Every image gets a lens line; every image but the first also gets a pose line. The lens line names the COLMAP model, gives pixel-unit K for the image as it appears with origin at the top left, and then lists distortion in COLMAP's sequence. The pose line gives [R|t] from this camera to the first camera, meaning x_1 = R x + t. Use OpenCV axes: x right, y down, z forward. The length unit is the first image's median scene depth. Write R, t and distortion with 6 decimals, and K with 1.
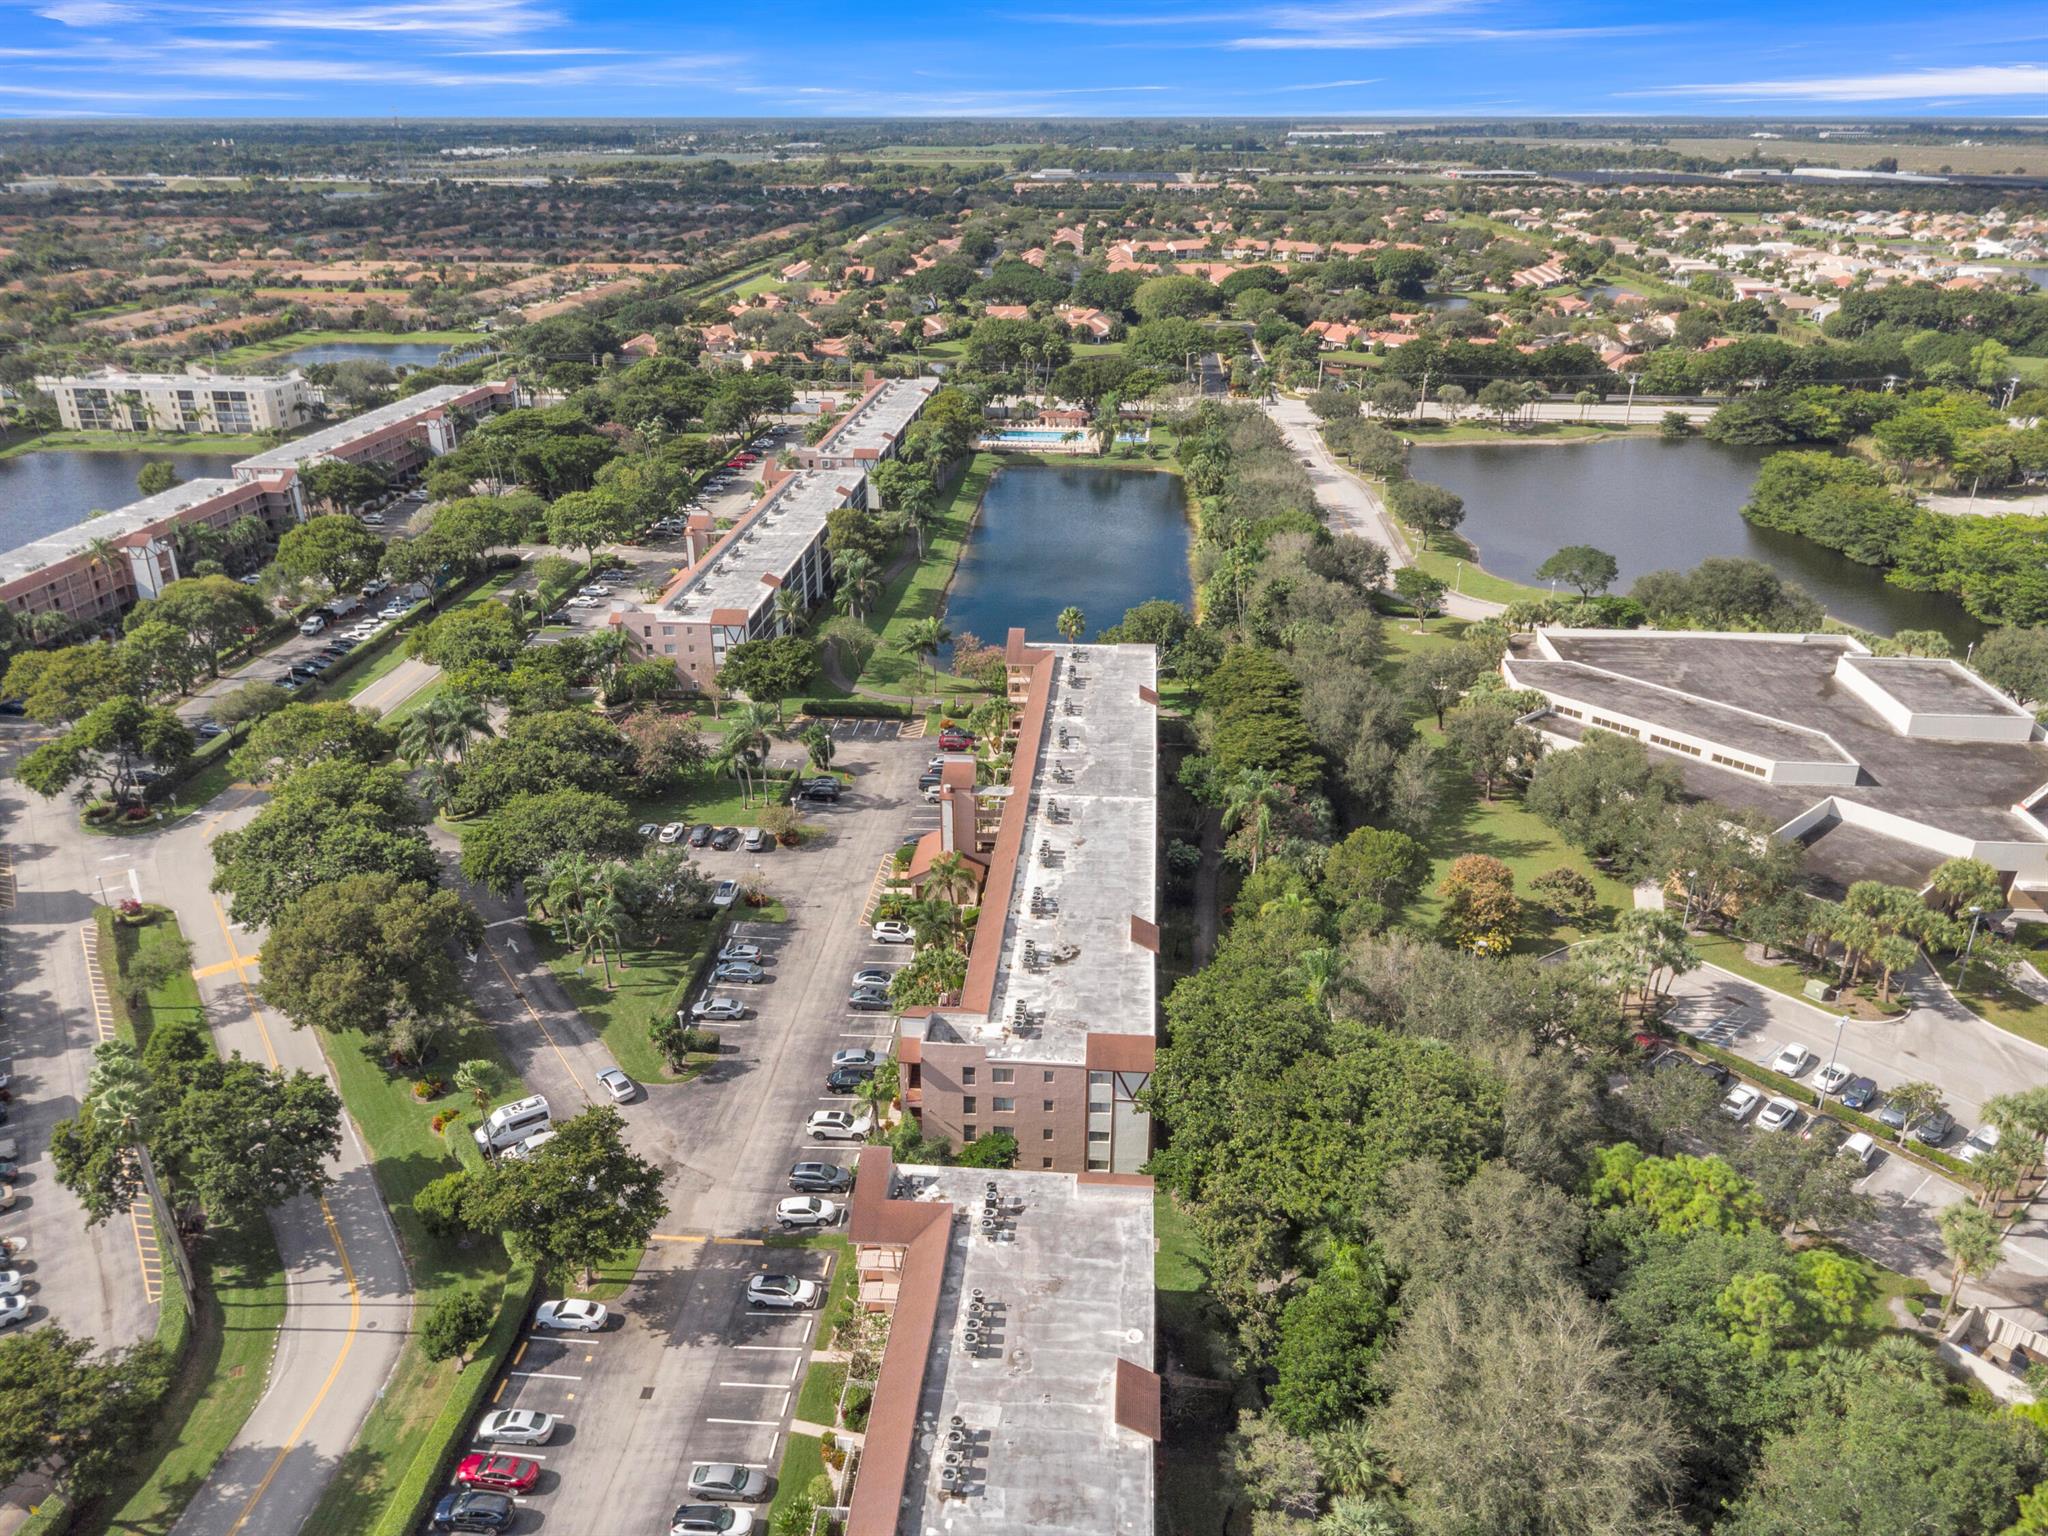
lens RADIAL K [[1479.8, 0, 1024.0], [0, 1479.8, 768.0], [0, 0, 1]] dist [0.000924, 0.000598]
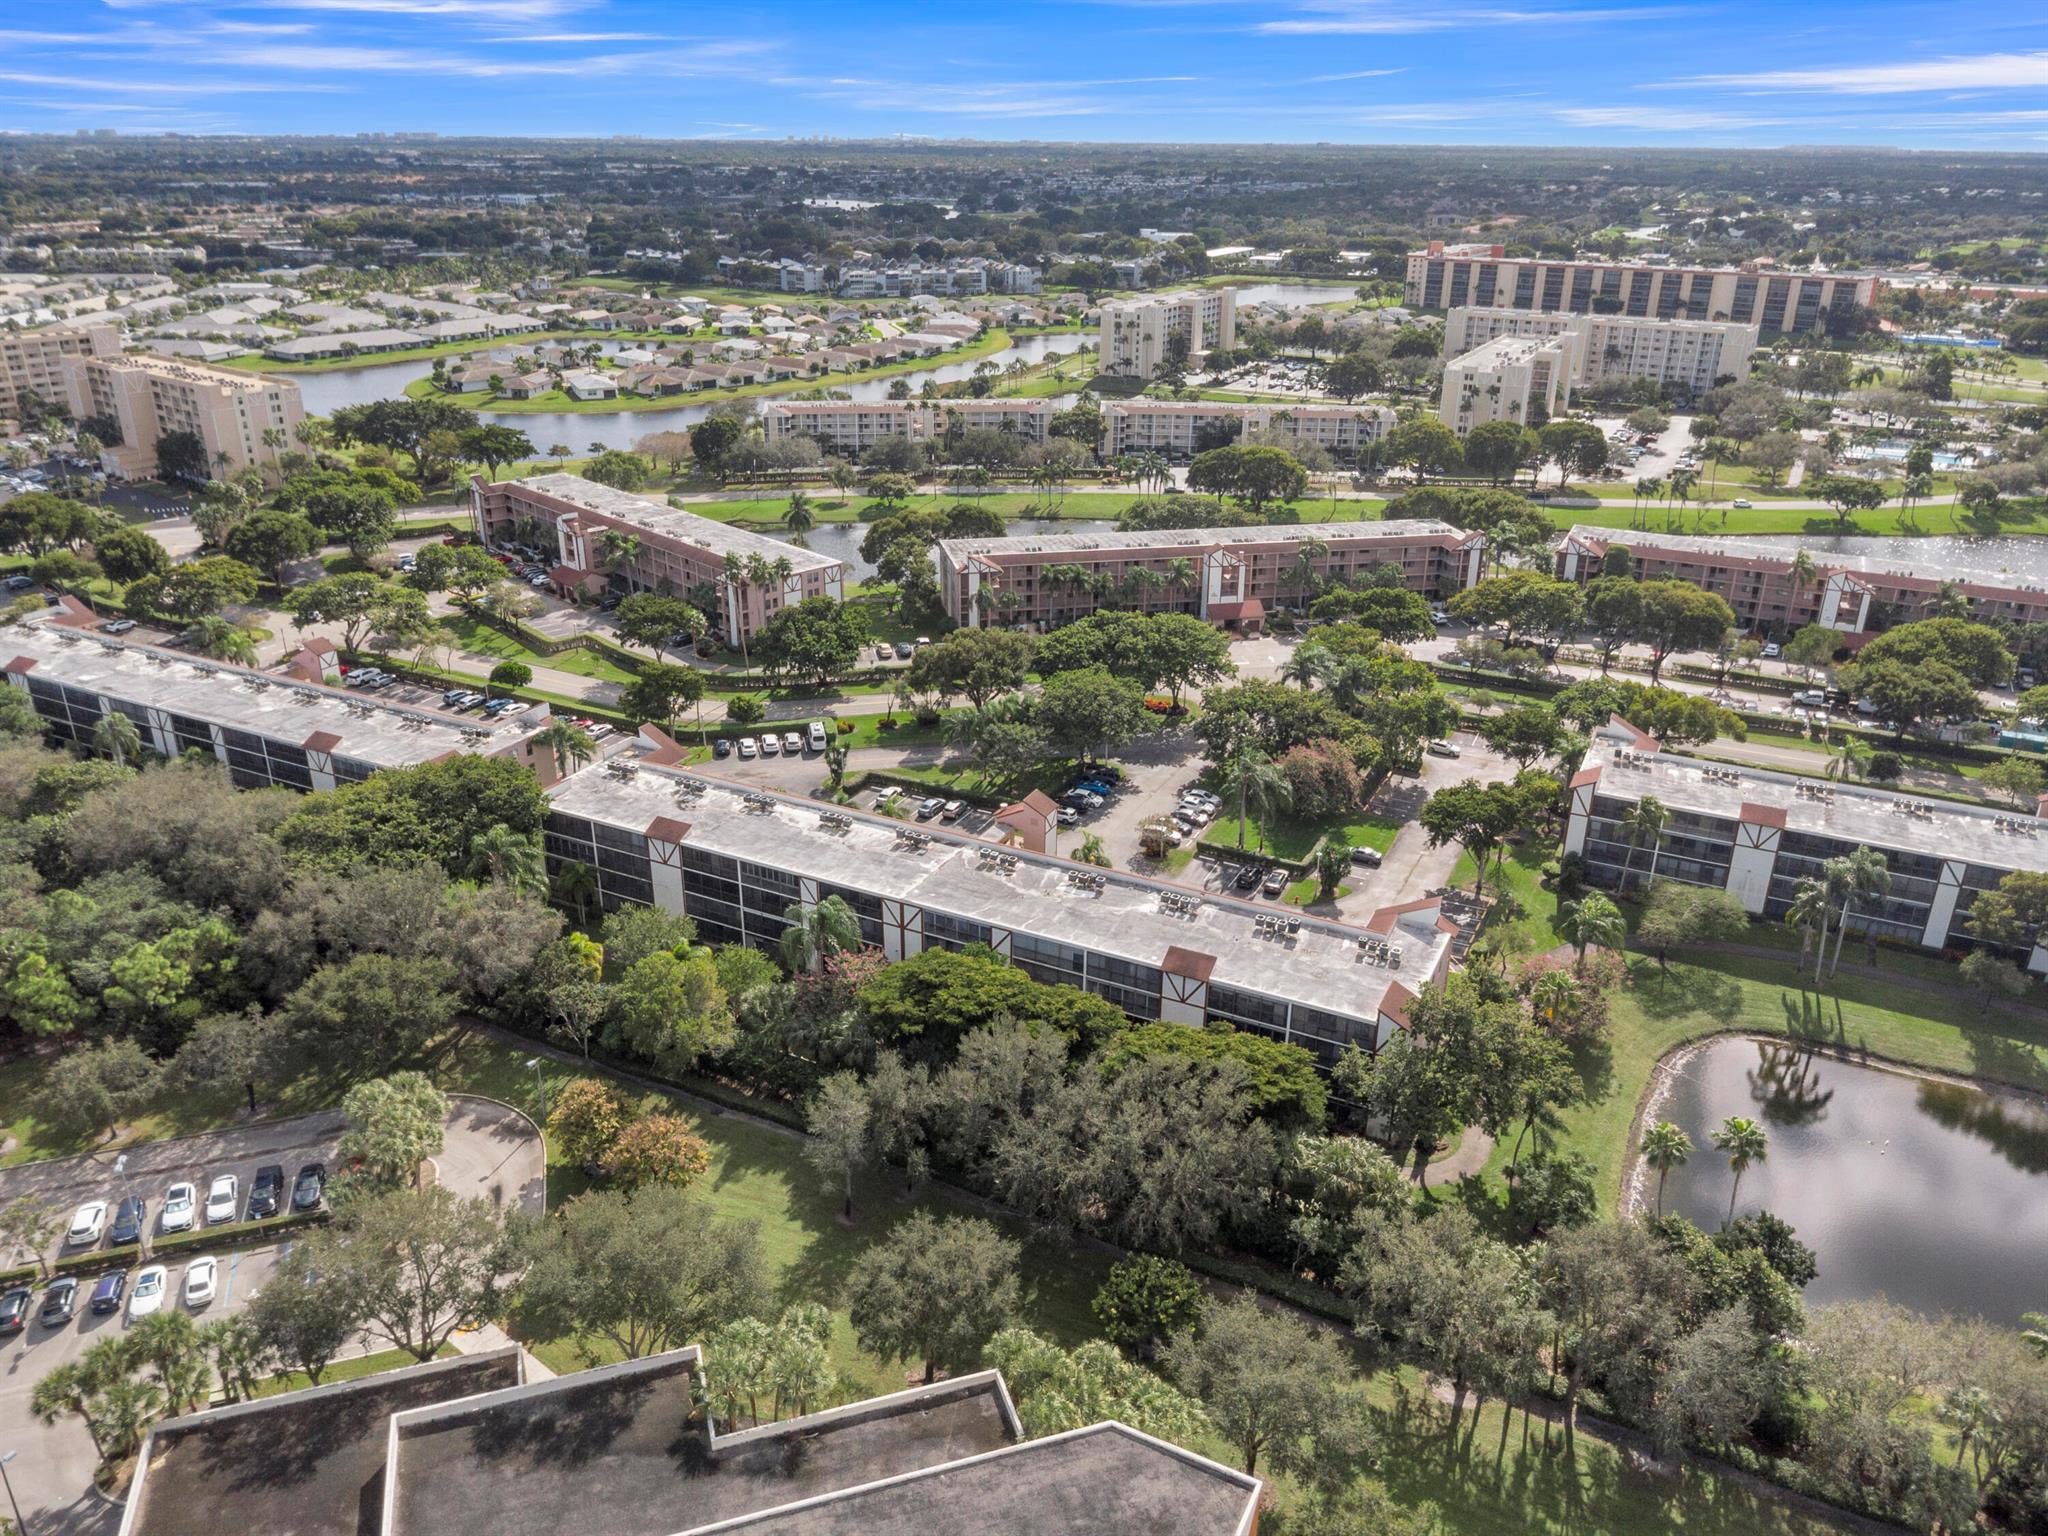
lens RADIAL K [[1479.8, 0, 1024.0], [0, 1479.8, 768.0], [0, 0, 1]] dist [0.000924, 0.000598]
pose [[-0.388871, 0.354248, -0.850463, 0.594045], [-0.381272, 0.778480, 0.498599, -0.382535], [0.838696, 0.518149, -0.167664, 0.861931]]
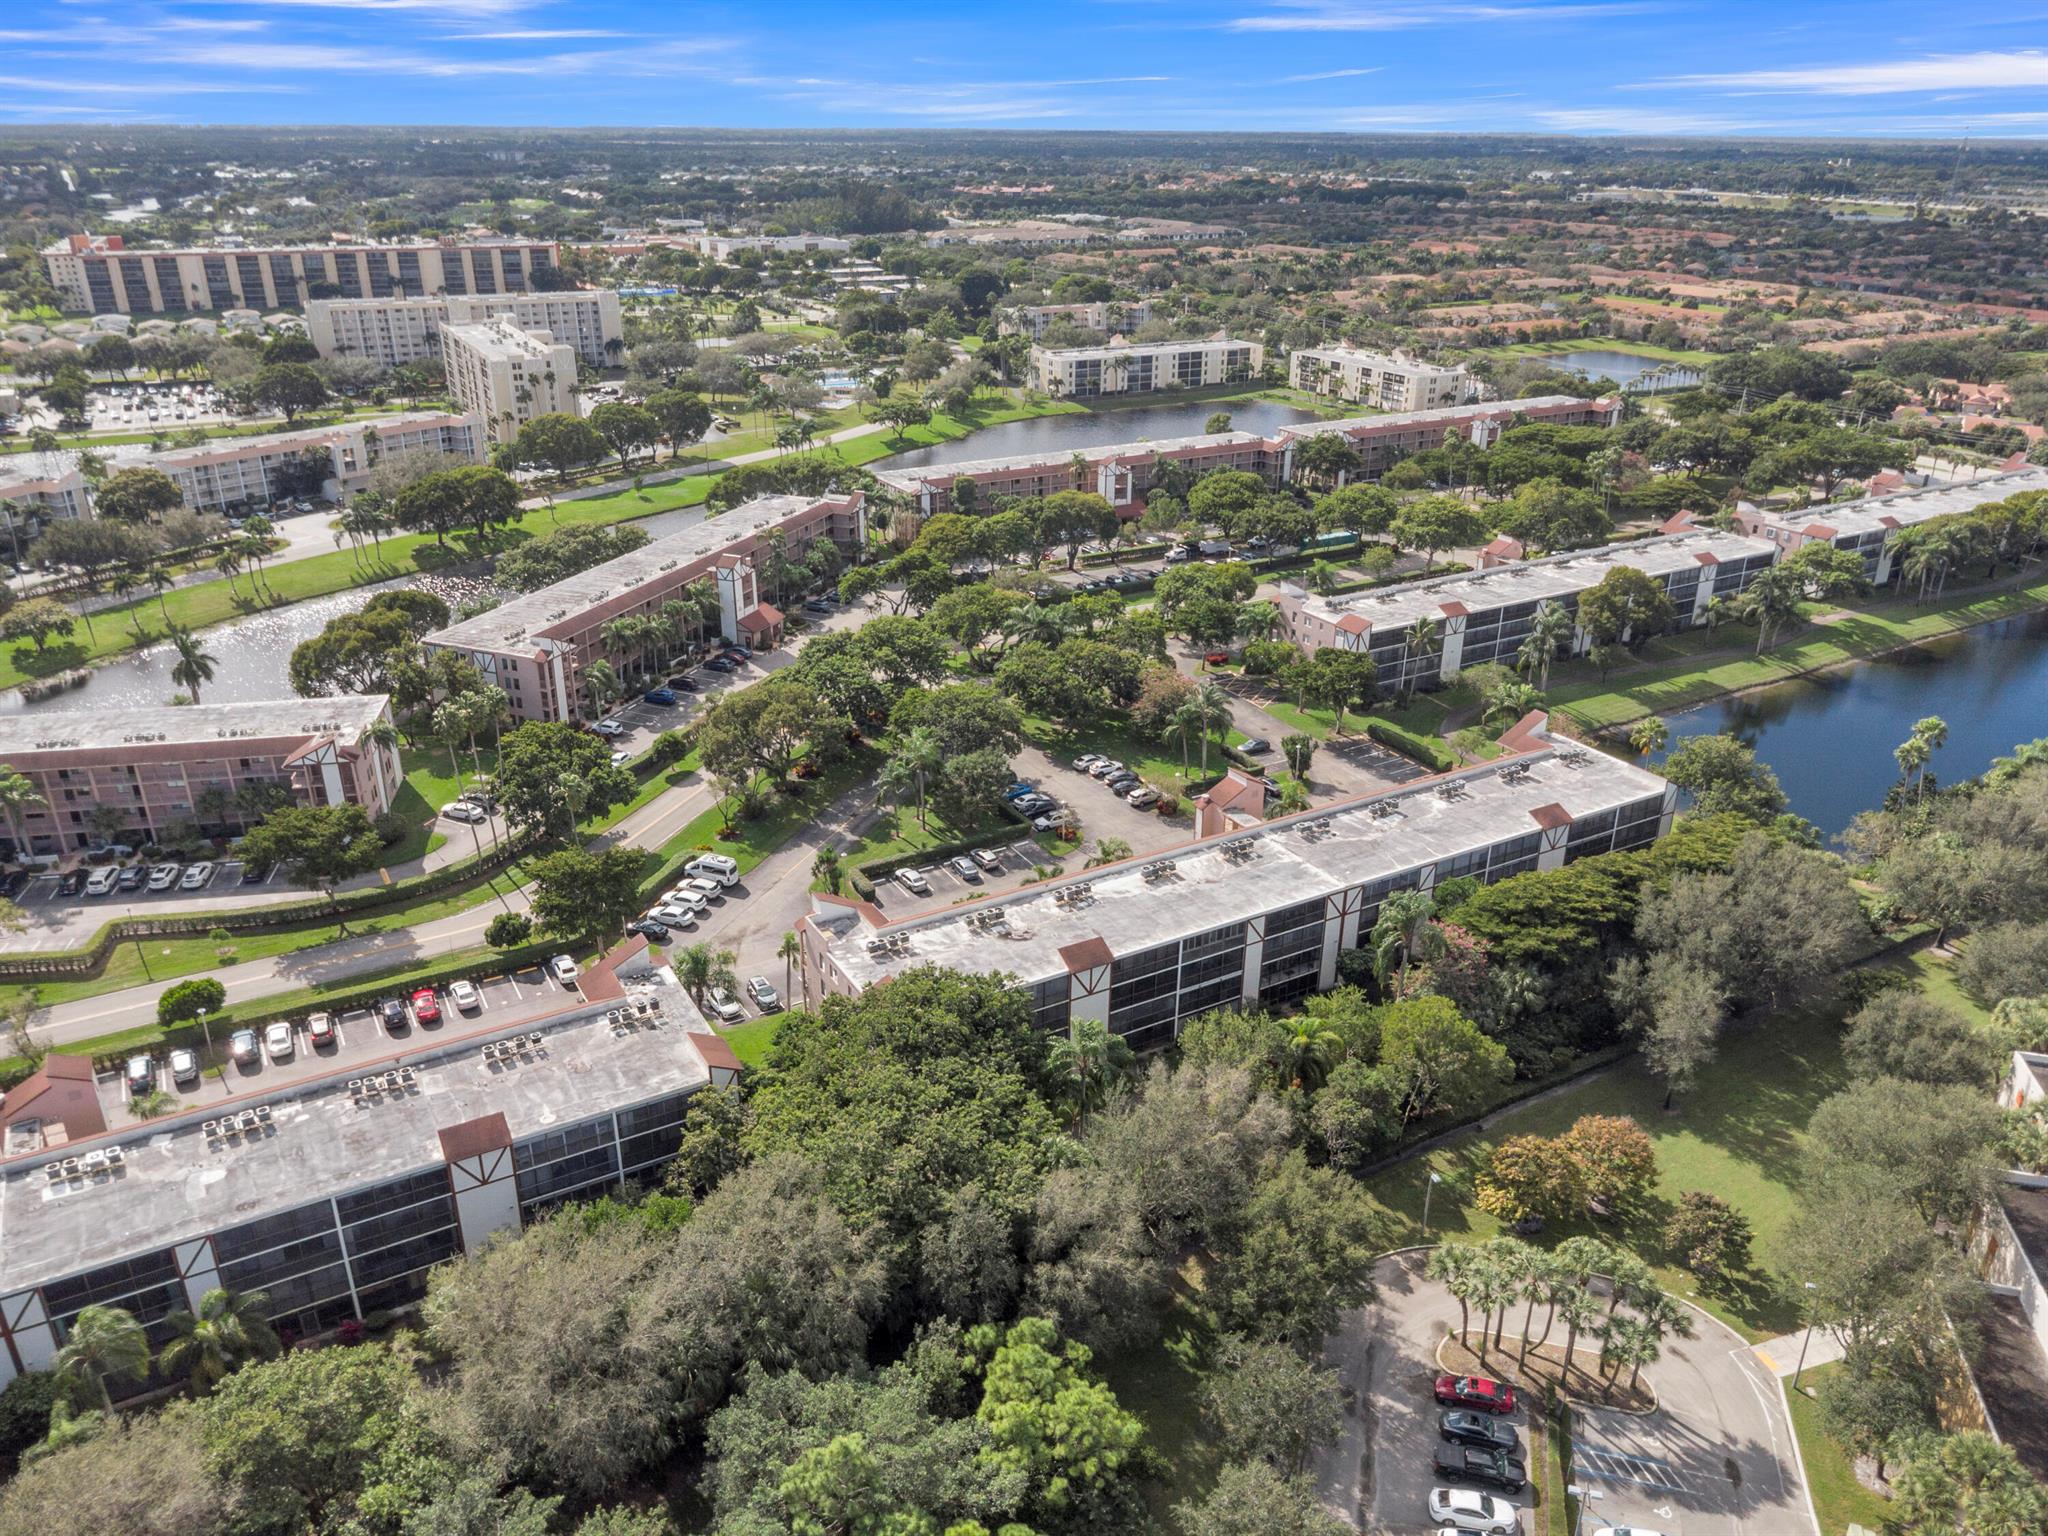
lens RADIAL K [[1479.8, 0, 1024.0], [0, 1479.8, 768.0], [0, 0, 1]] dist [0.000924, 0.000598]
pose [[0.560376, 0.329360, -0.759935, 0.478291], [-0.337806, 0.928635, 0.153377, -0.088423], [0.756218, 0.170762, 0.631644, 0.199334]]
